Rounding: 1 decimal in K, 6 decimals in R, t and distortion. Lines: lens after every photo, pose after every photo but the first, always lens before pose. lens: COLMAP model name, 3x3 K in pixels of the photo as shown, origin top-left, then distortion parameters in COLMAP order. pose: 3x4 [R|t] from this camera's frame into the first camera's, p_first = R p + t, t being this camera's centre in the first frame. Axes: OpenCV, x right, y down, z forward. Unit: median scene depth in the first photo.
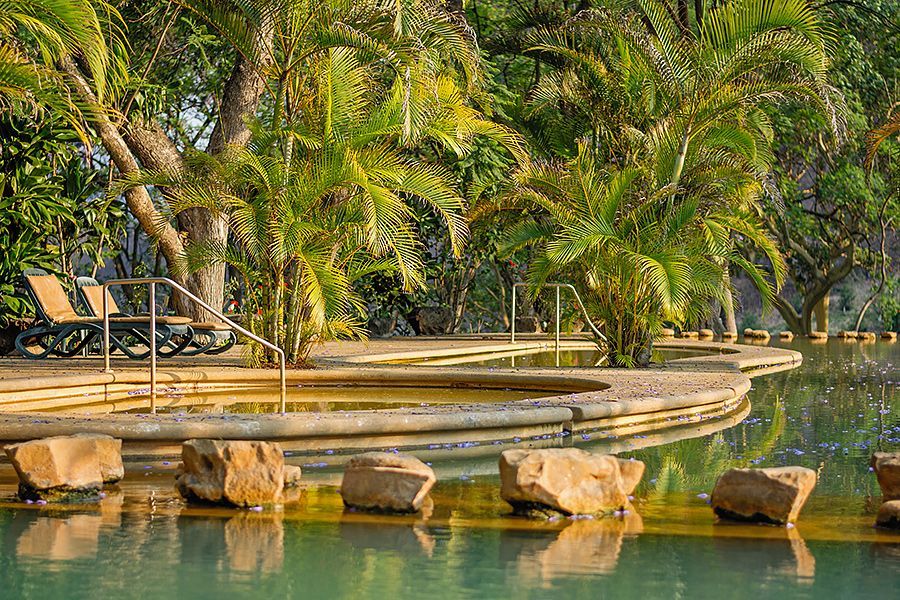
lens RADIAL K [[2219.8, 0, 450.0], [0, 2219.8, 300.0], [0, 0, 1]] dist [-0.089402, 0.433679]
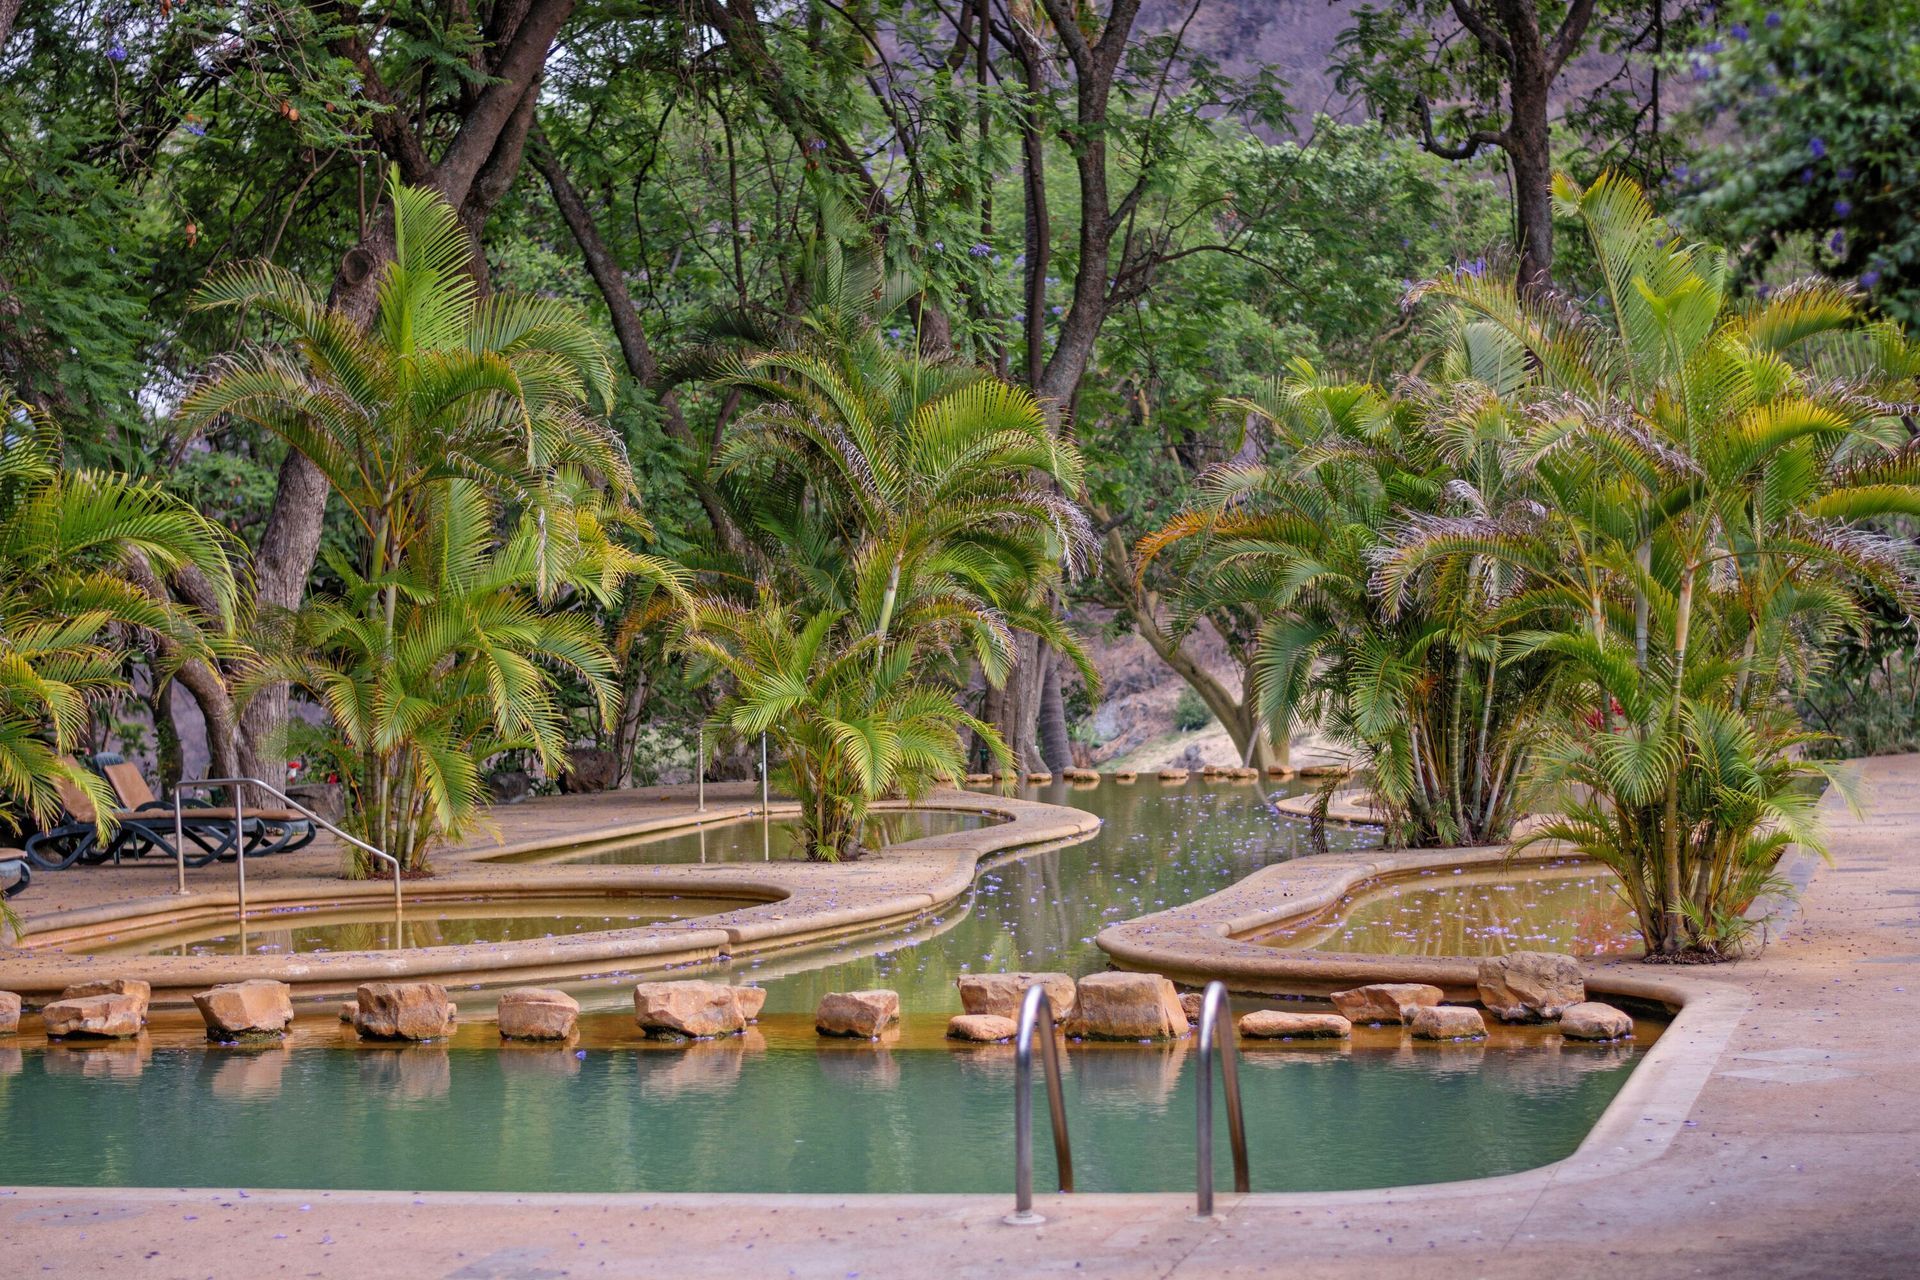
lens RADIAL K [[4735.6, 0, 960.0], [0, 4735.6, 640.0], [0, 0, 1]] dist [-0.089402, 0.433679]
pose [[0.997204, -0.029908, 0.068482, 0.013408], [0.029677, 0.999550, 0.004389, -0.056106], [-0.068582, -0.002345, 0.997643, -0.705392]]
